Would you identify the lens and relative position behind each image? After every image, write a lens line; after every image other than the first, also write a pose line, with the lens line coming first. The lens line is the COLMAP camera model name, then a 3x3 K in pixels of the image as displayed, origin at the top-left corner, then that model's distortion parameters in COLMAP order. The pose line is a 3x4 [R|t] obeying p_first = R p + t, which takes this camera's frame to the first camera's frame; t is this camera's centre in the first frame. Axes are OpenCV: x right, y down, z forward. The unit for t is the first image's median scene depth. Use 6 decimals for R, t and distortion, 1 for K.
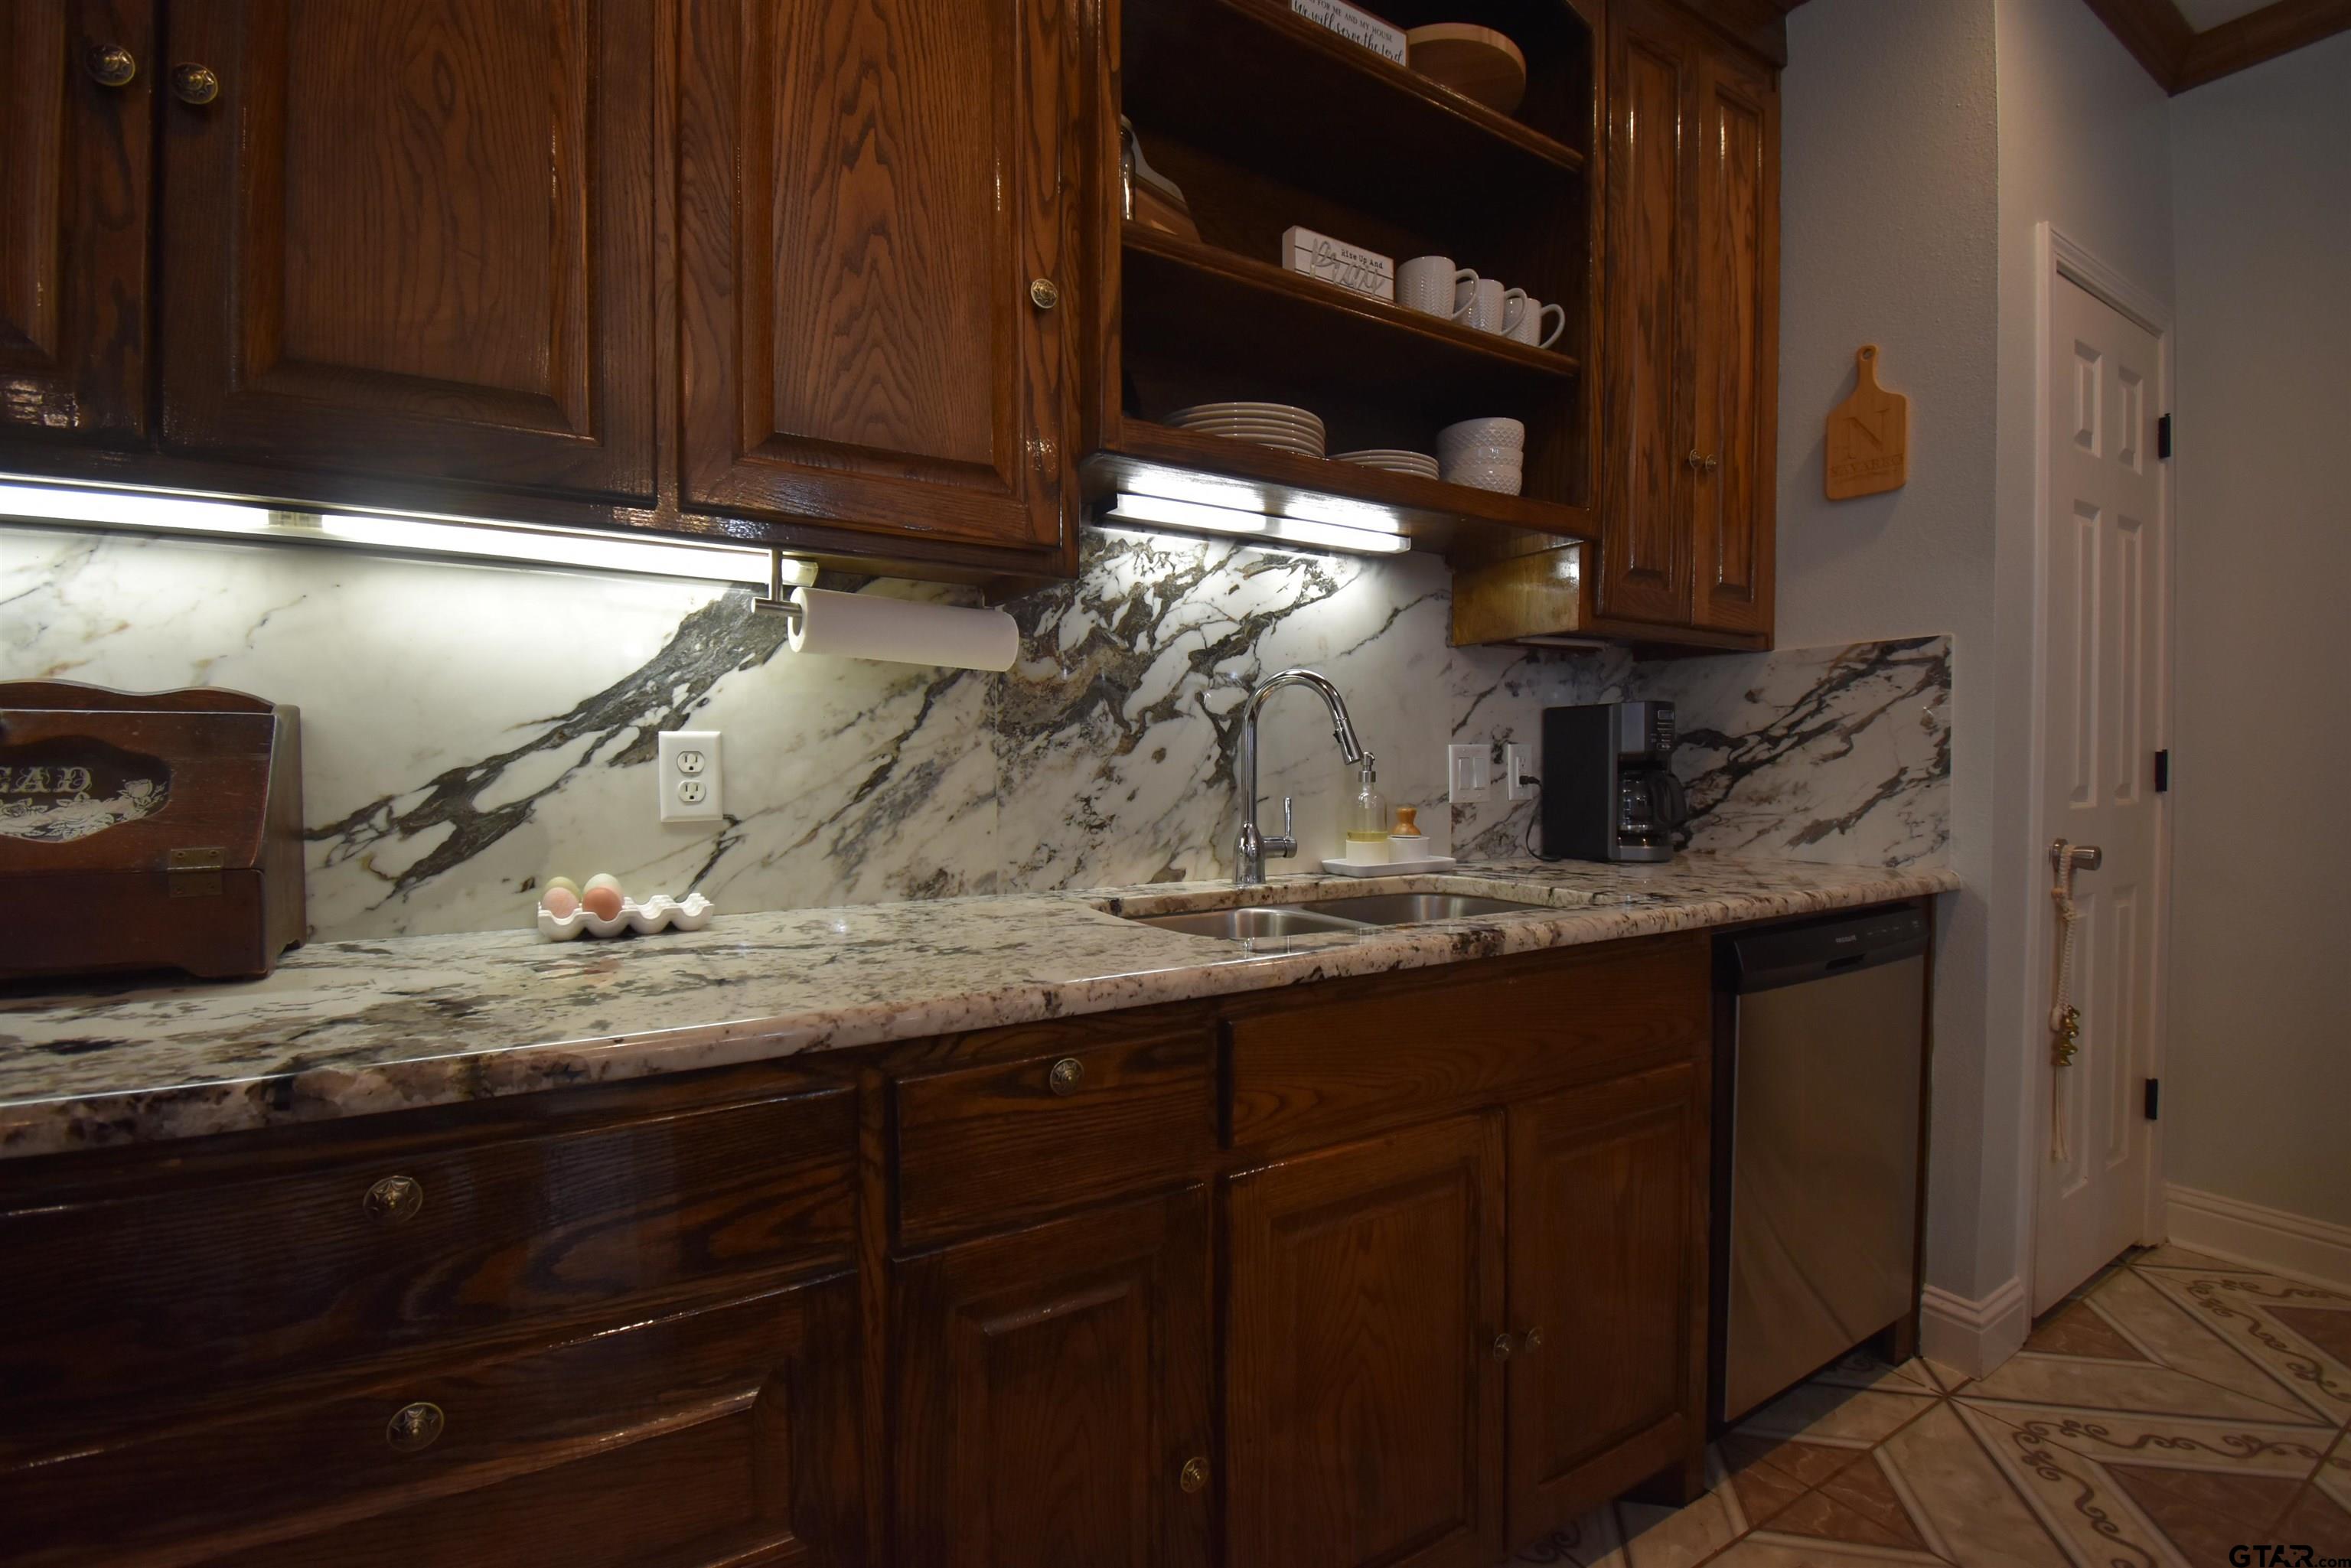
lens RADIAL K [[1039.0, 0, 1179.9], [0, 1039.0, 793.1], [0, 0, 1]] dist [0.007087, -0.011665]
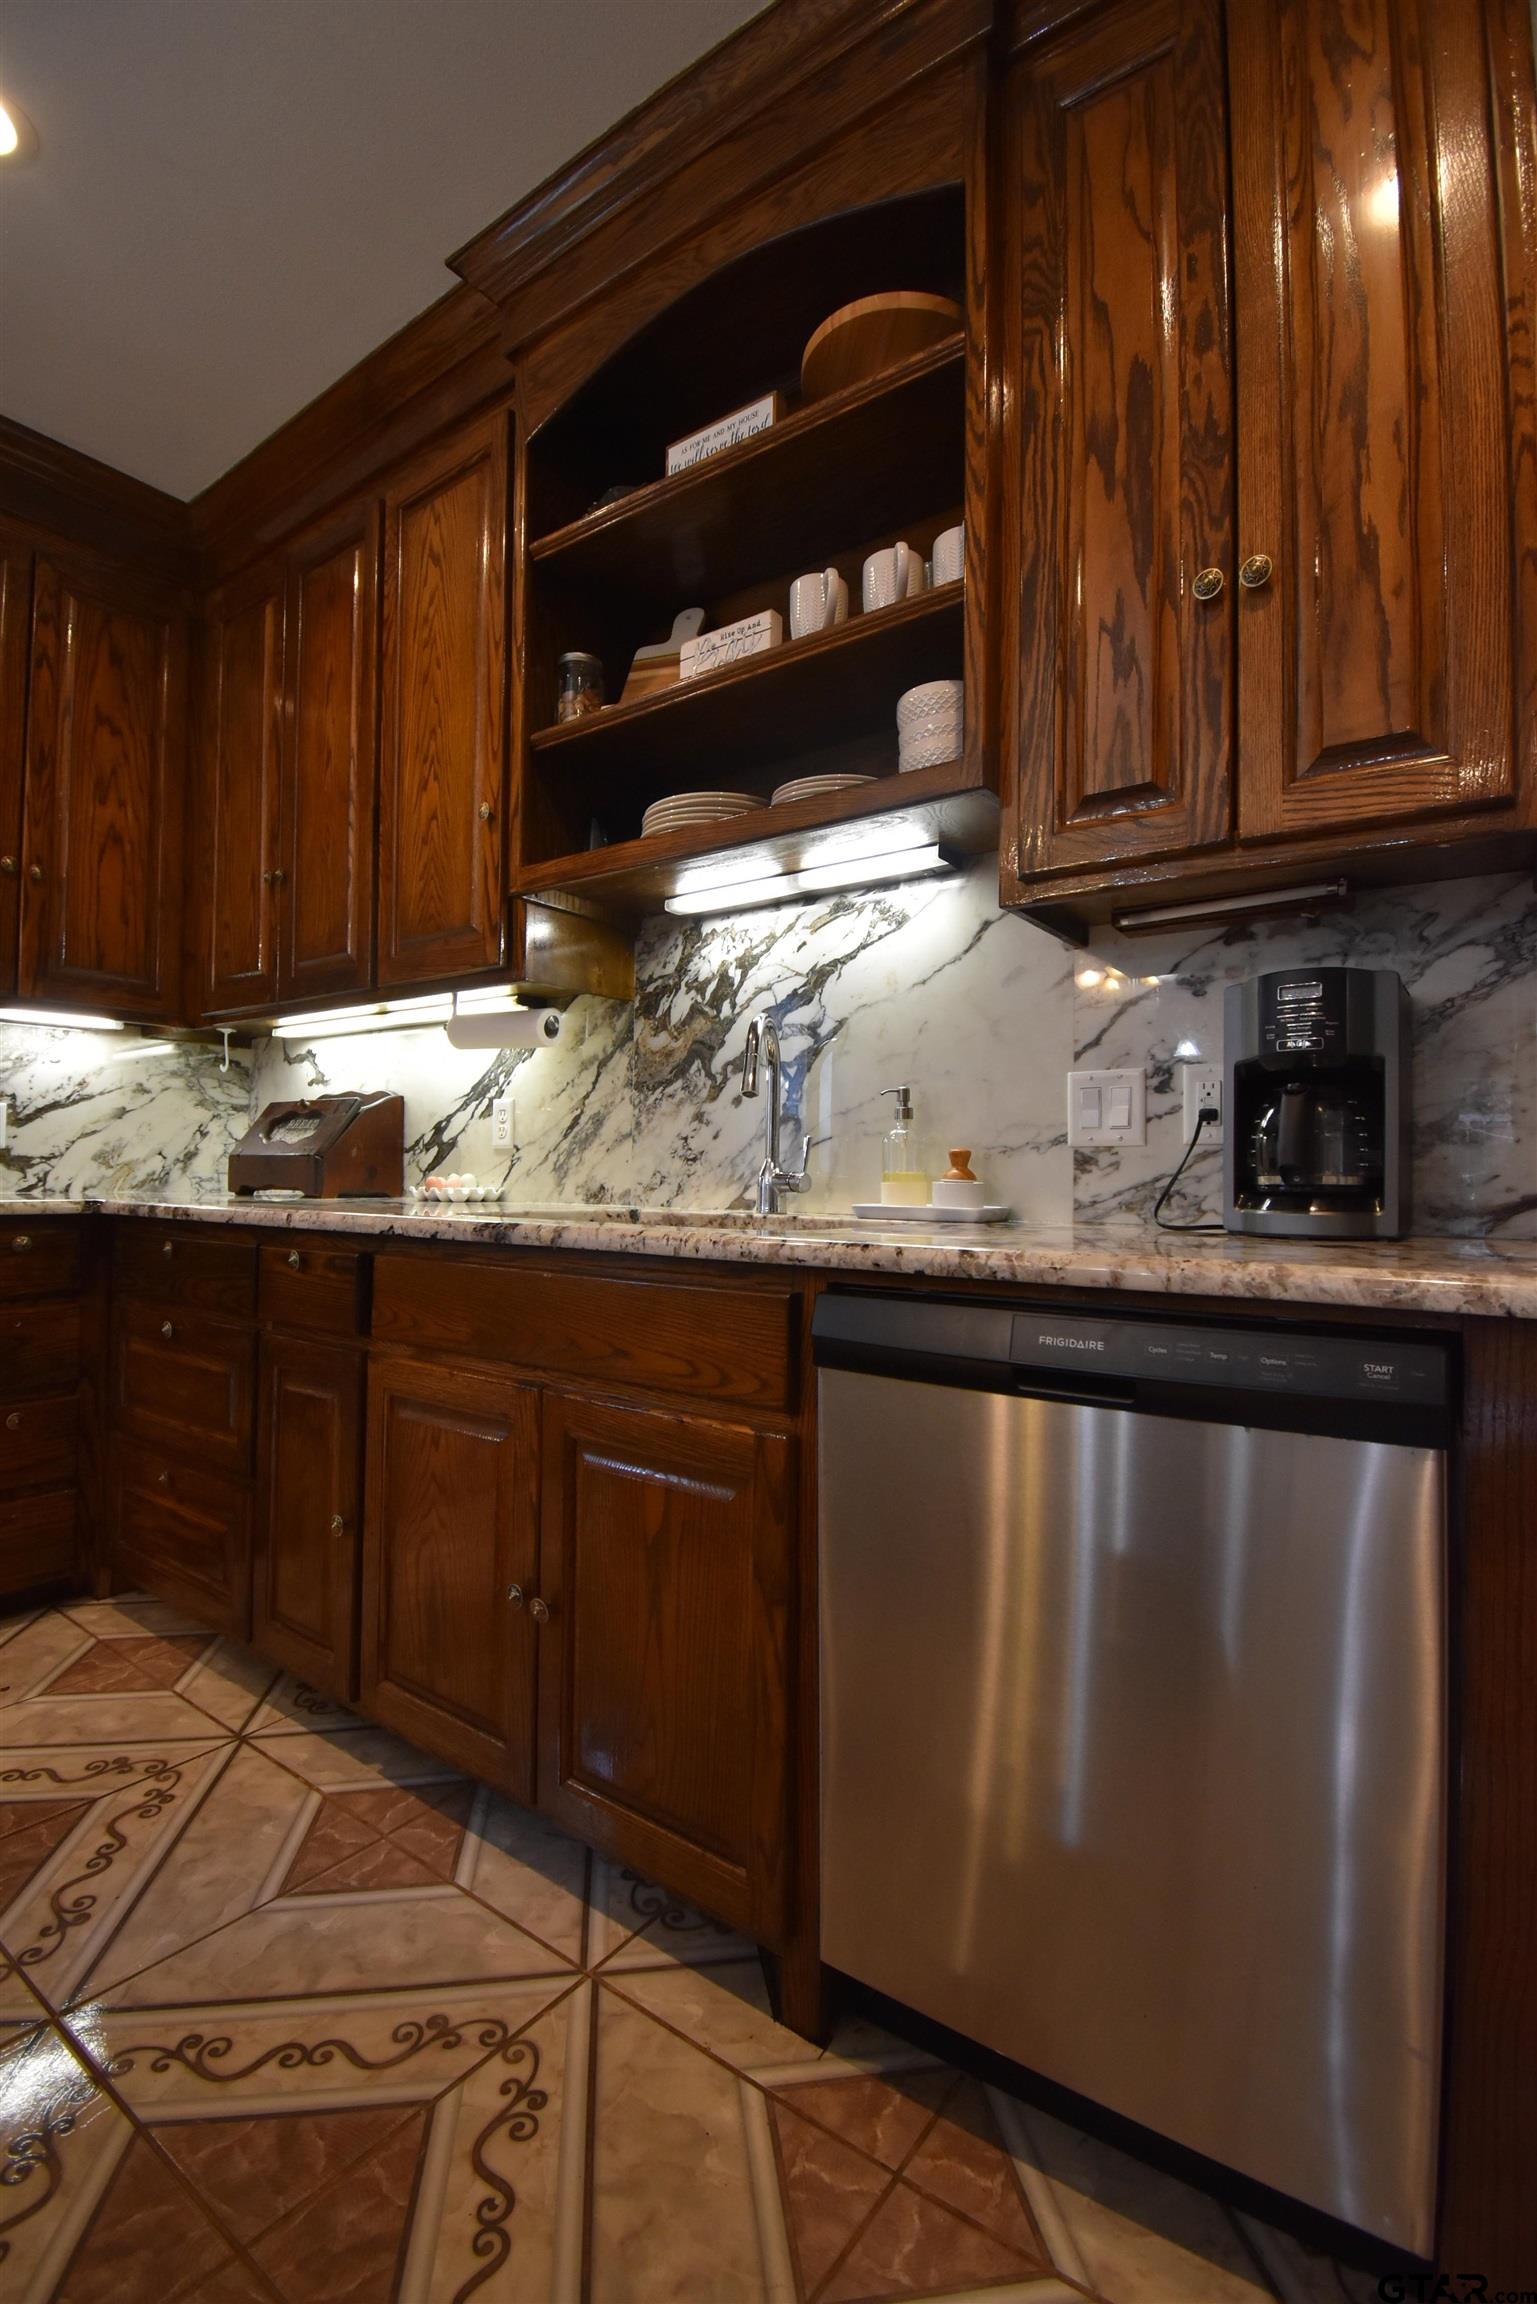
lens RADIAL K [[1018.3, 0, 775.5], [0, 1018.3, 1150.5], [0, 0, 1]] dist [0.007087, -0.011665]
pose [[0.379332, -0.015761, -0.925127, 1.094040], [-0.037926, 0.998750, -0.032566, 0.056855], [0.924483, 0.047440, 0.378260, 0.620628]]
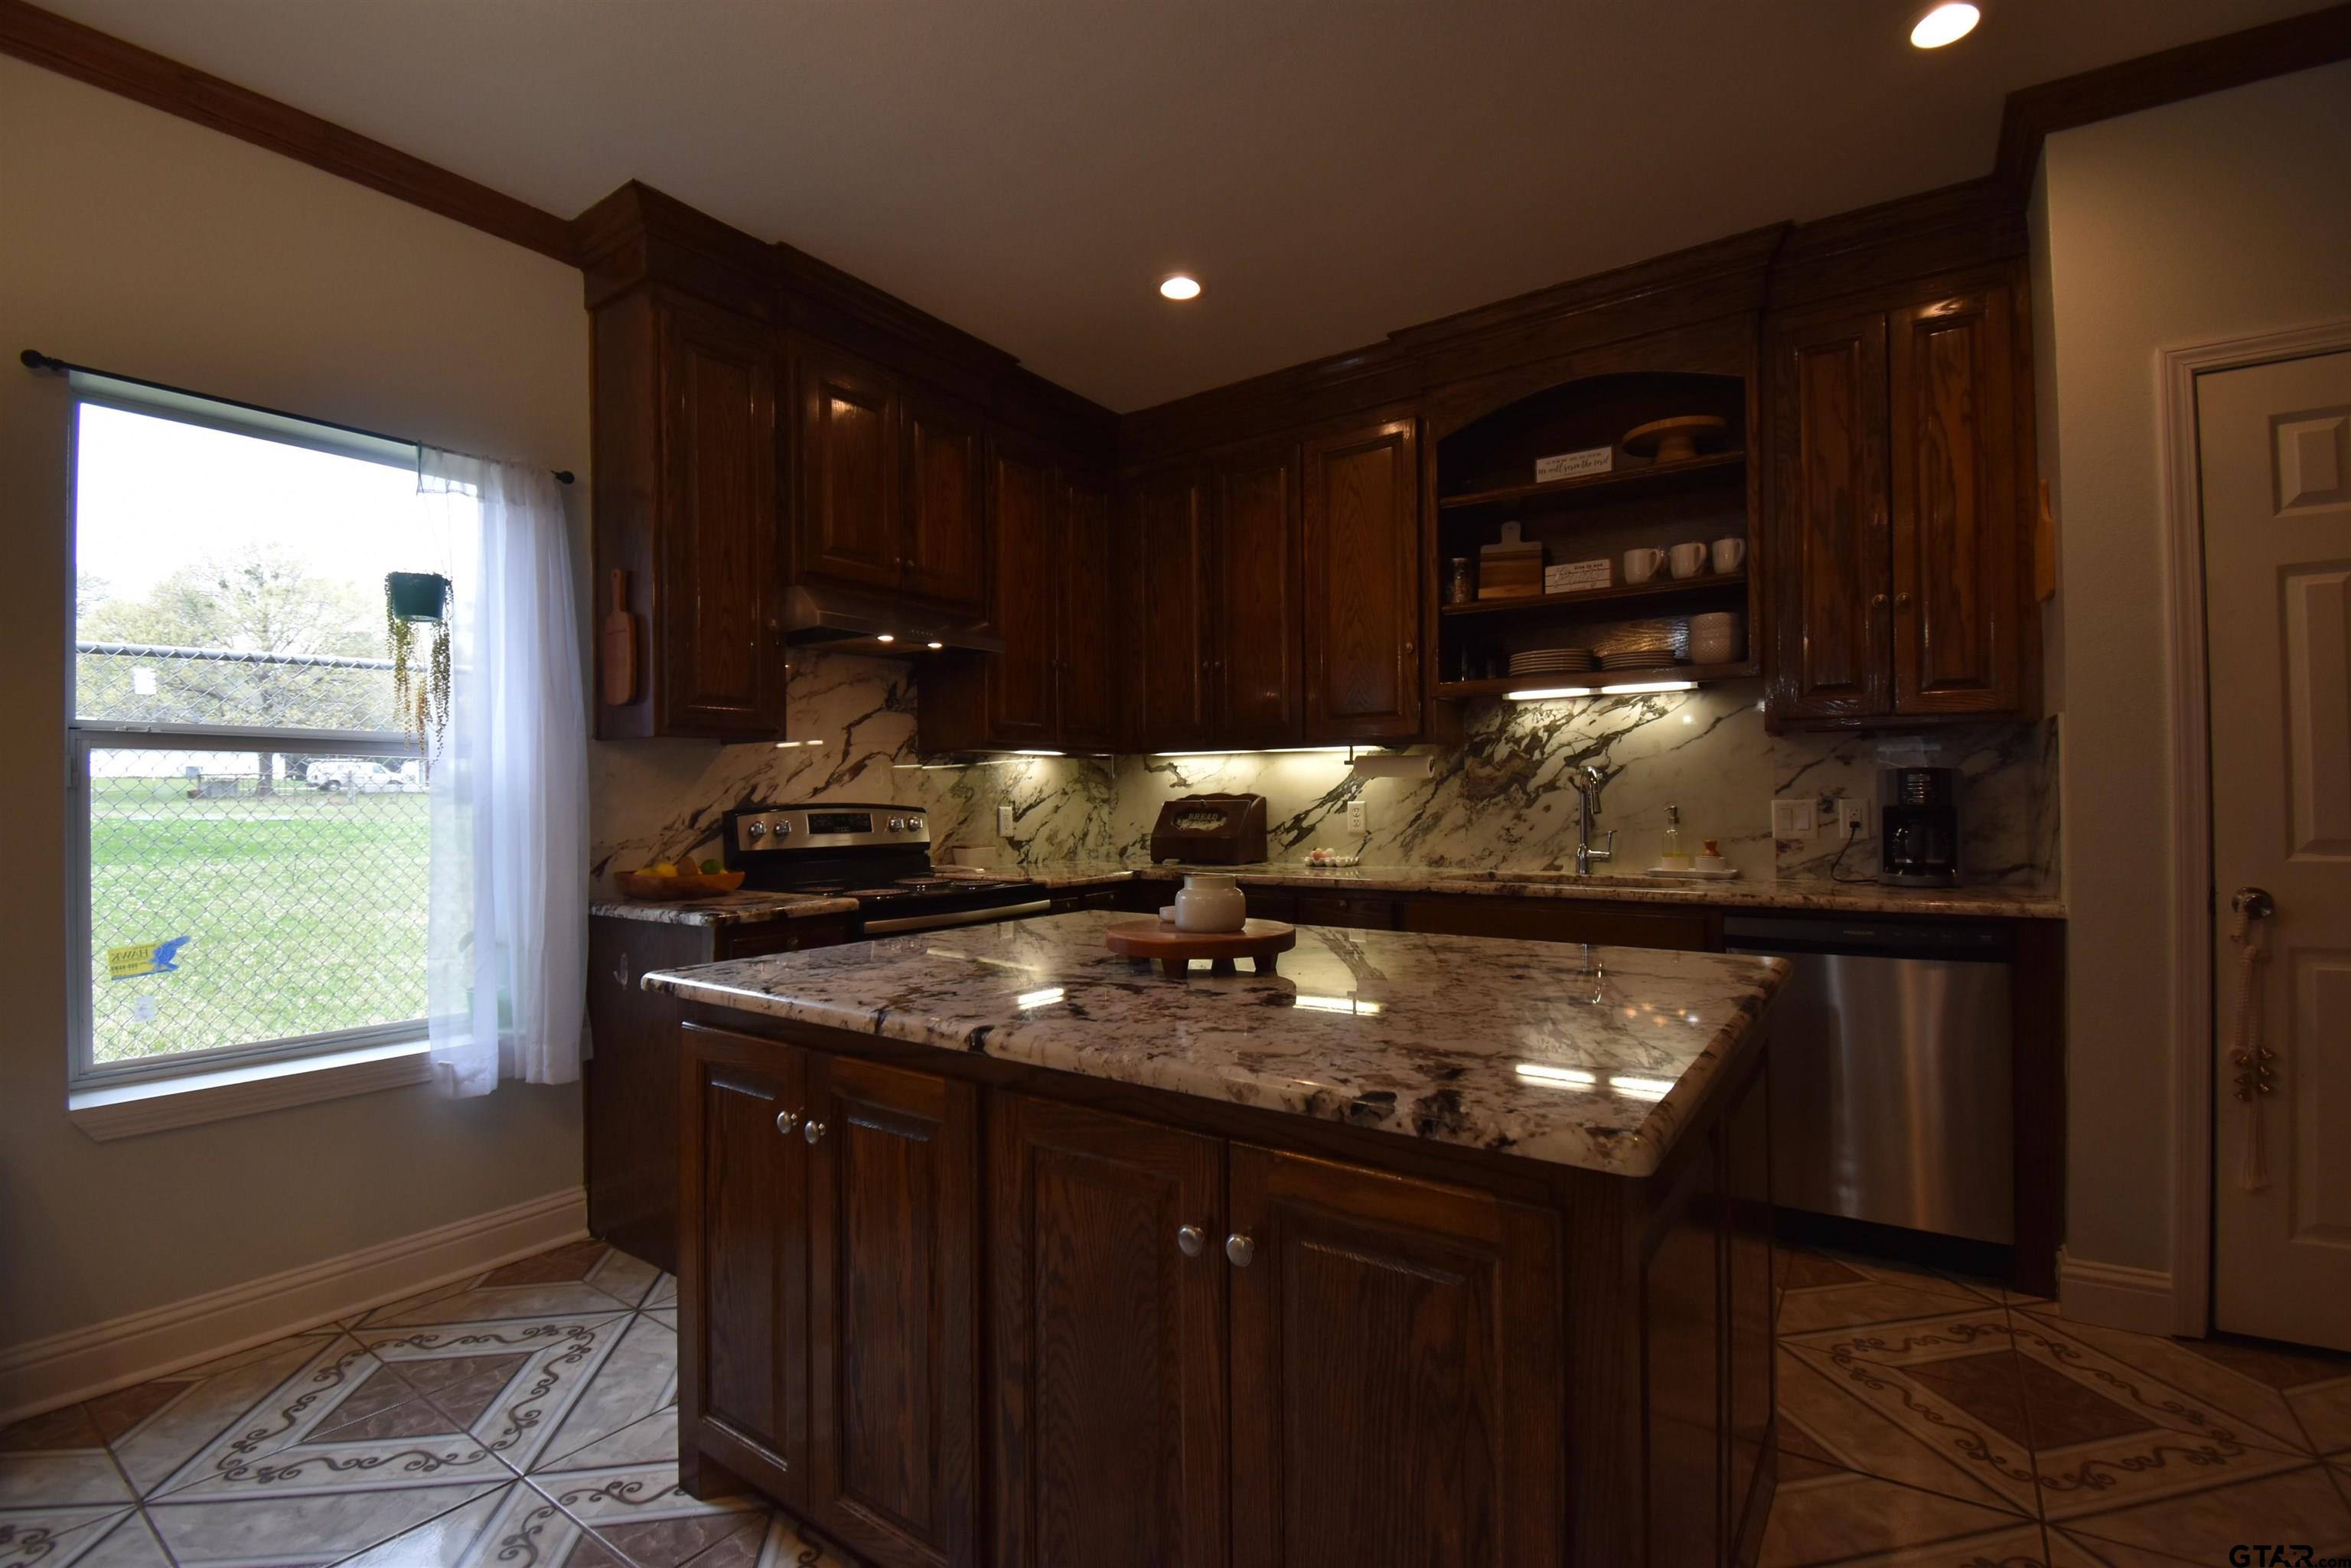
lens RADIAL K [[1039.0, 0, 1169.2], [0, 1039.0, 791.3], [0, 0, 1]] dist [0.007087, -0.011665]
pose [[0.397734, -0.009991, -0.917446, 1.612289], [-0.017089, 0.999687, -0.018295, -0.020672], [0.917342, 0.022955, 0.397438, -0.518864]]
